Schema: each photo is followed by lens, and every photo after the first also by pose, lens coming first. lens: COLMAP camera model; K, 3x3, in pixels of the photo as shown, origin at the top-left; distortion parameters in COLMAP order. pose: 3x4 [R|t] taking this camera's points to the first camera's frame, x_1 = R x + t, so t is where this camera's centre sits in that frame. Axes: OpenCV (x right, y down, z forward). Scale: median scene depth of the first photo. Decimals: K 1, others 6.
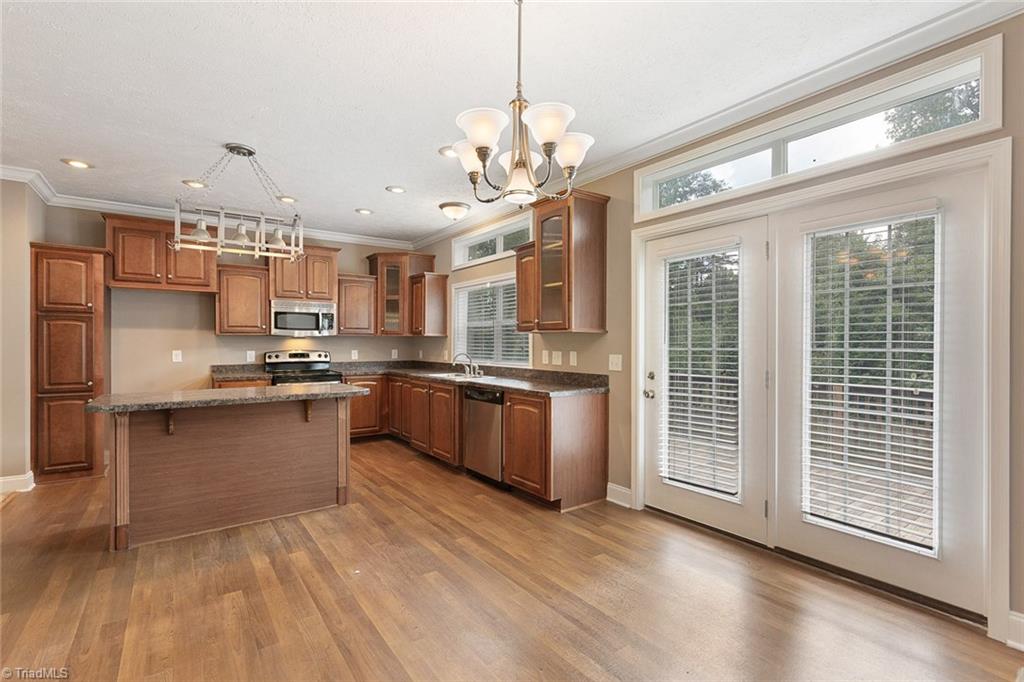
lens RADIAL K [[468.4, 0, 514.9], [0, 468.4, 347.0], [0, 0, 1]] dist [0.000727, -0.000125]
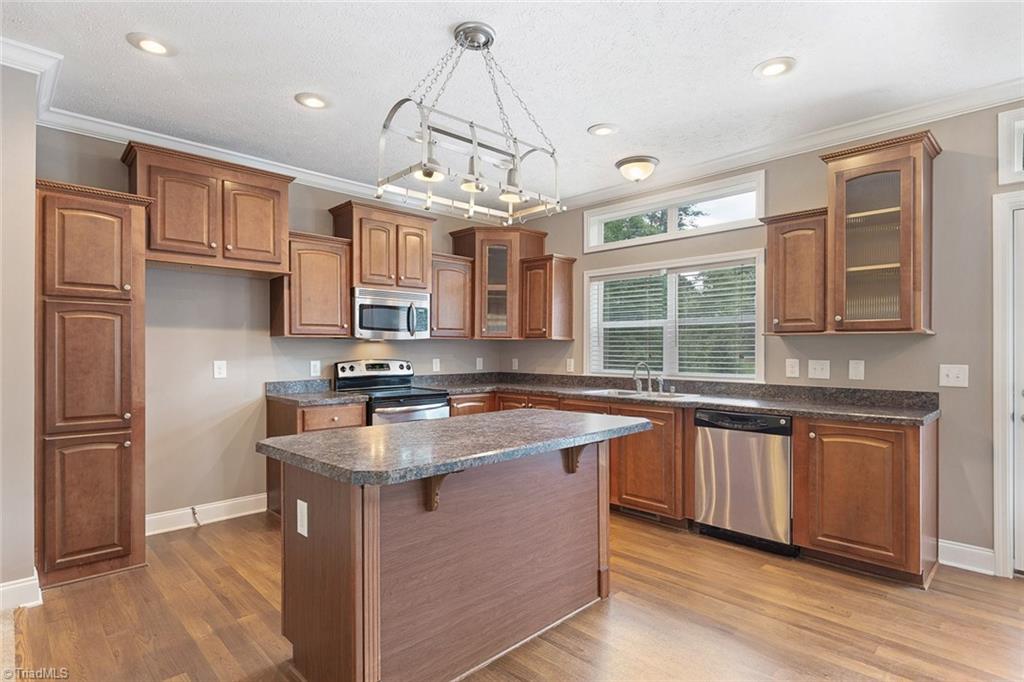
lens RADIAL K [[525.8, 0, 511.1], [0, 525.8, 351.0], [0, 0, 1]] dist [-0.001913, -0.000174]
pose [[0.989371, -0.001491, 0.145407, -0.501805], [0.002115, 0.999989, -0.004137, -0.002875], [-0.145400, 0.004400, 0.989363, 0.243482]]
